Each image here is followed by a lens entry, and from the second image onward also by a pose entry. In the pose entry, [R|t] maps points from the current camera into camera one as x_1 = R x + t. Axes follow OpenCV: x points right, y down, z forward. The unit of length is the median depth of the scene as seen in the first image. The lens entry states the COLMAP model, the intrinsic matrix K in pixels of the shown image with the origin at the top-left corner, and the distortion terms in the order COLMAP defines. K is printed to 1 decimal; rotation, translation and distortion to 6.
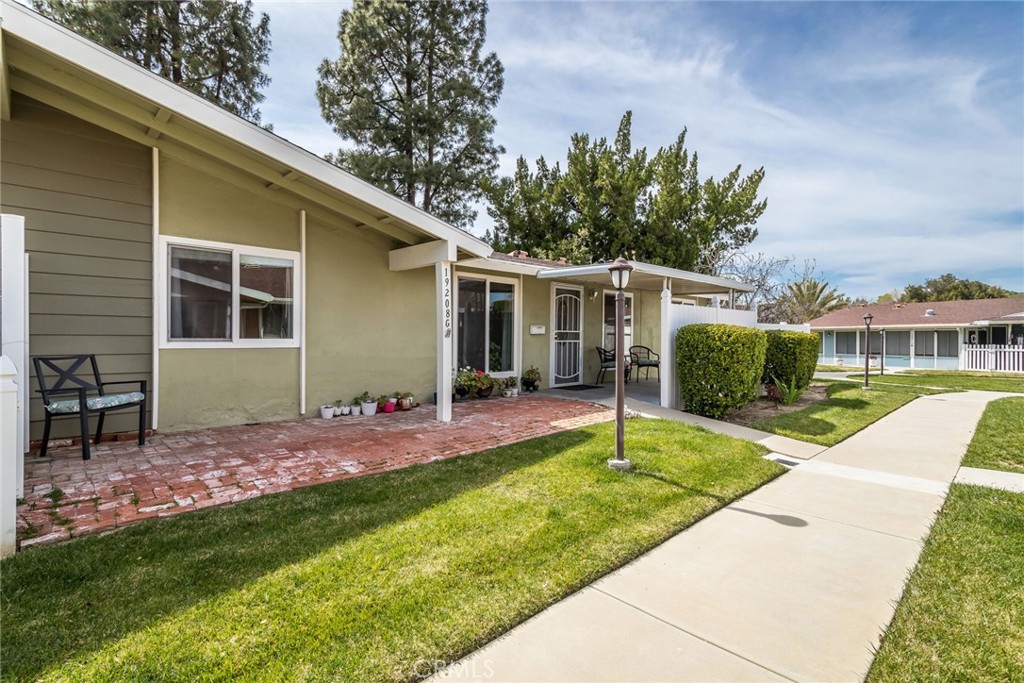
lens RADIAL K [[494.0, 0, 518.6], [0, 494.0, 341.7], [0, 0, 1]] dist [-0.002529, 0.000215]
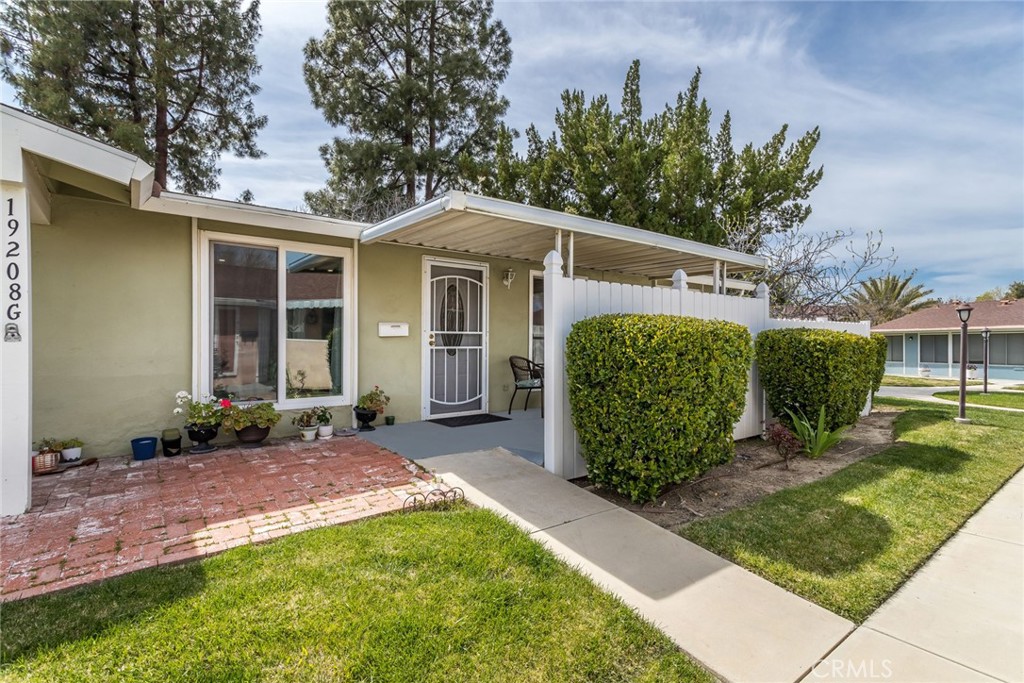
lens RADIAL K [[489.1, 0, 528.2], [0, 489.1, 345.6], [0, 0, 1]] dist [0.002452, 0.000260]
pose [[0.993852, -0.002489, -0.110689, 0.118316], [0.001962, 0.999986, -0.004865, -0.000220], [0.110700, 0.004618, 0.993843, 0.167450]]
